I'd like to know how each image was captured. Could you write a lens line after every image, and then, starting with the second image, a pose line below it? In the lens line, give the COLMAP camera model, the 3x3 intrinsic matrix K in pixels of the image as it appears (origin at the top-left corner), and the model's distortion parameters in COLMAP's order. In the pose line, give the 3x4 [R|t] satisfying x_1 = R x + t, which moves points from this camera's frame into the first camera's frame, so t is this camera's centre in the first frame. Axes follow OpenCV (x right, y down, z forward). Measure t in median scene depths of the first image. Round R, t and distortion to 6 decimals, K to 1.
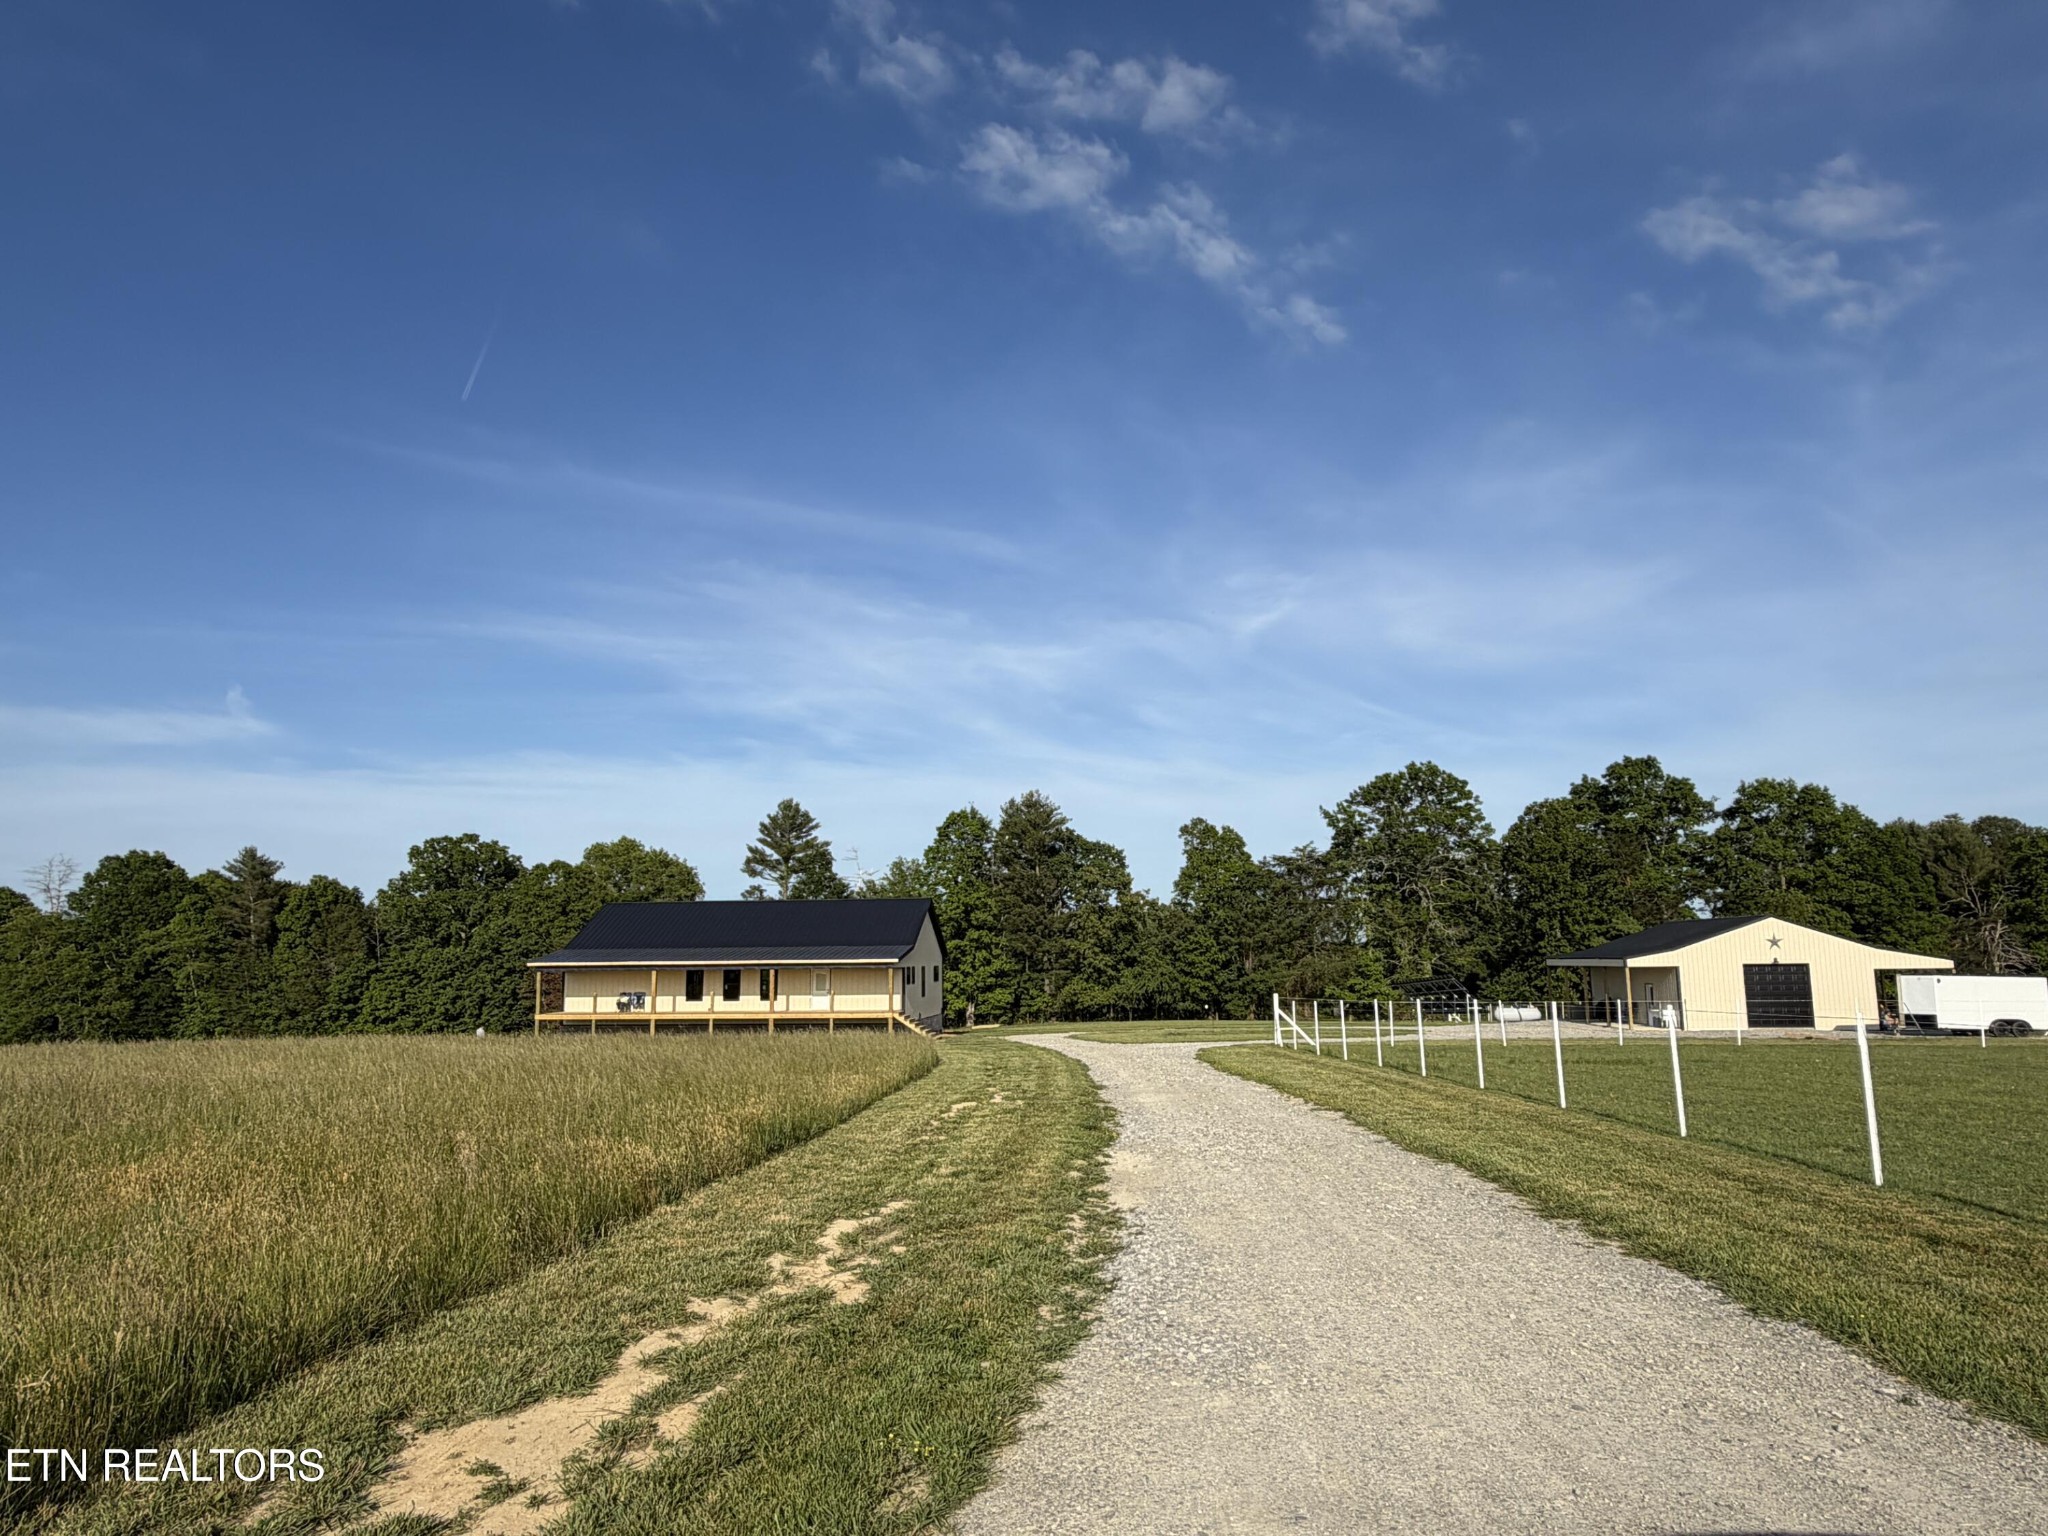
lens RADIAL K [[1319.2, 0, 1018.5], [0, 1319.2, 752.4], [0, 0, 1]] dist [0.000501, 0.001900]
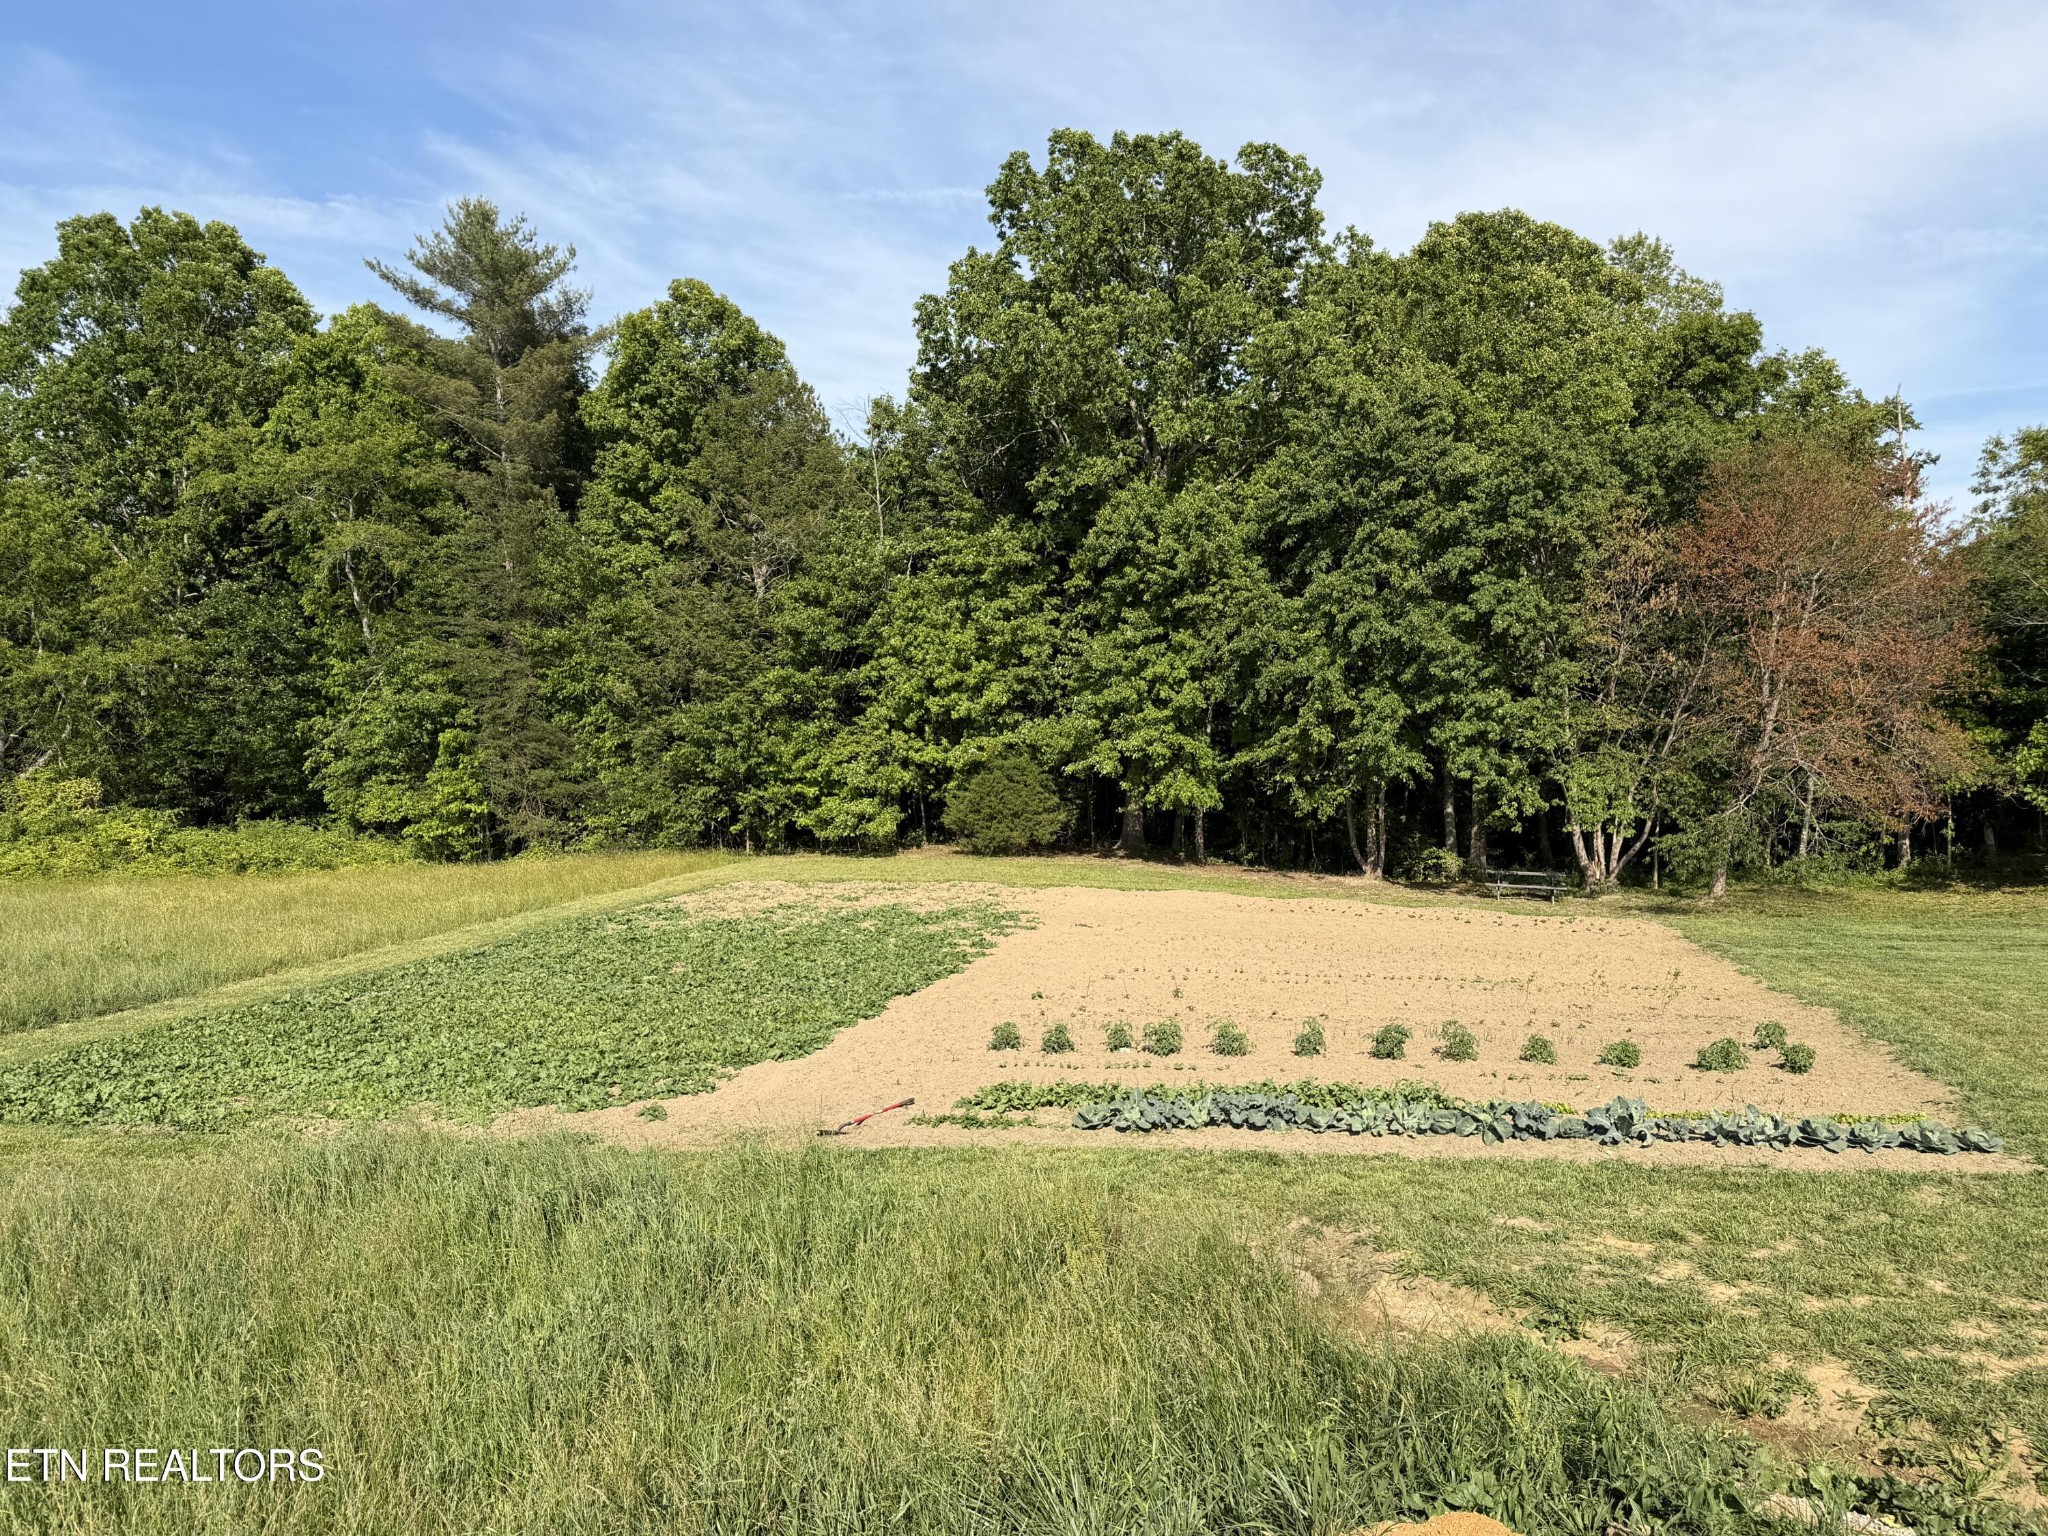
lens RADIAL K [[1590.9, 0, 1018.2], [0, 1590.9, 757.2], [0, 0, 1]] dist [-0.021698, -0.001306]
pose [[0.995475, 0.029372, -0.090368, -0.453939], [-0.010414, 0.979021, 0.203492, 0.141088], [0.094449, -0.201630, 0.974897, 0.666979]]
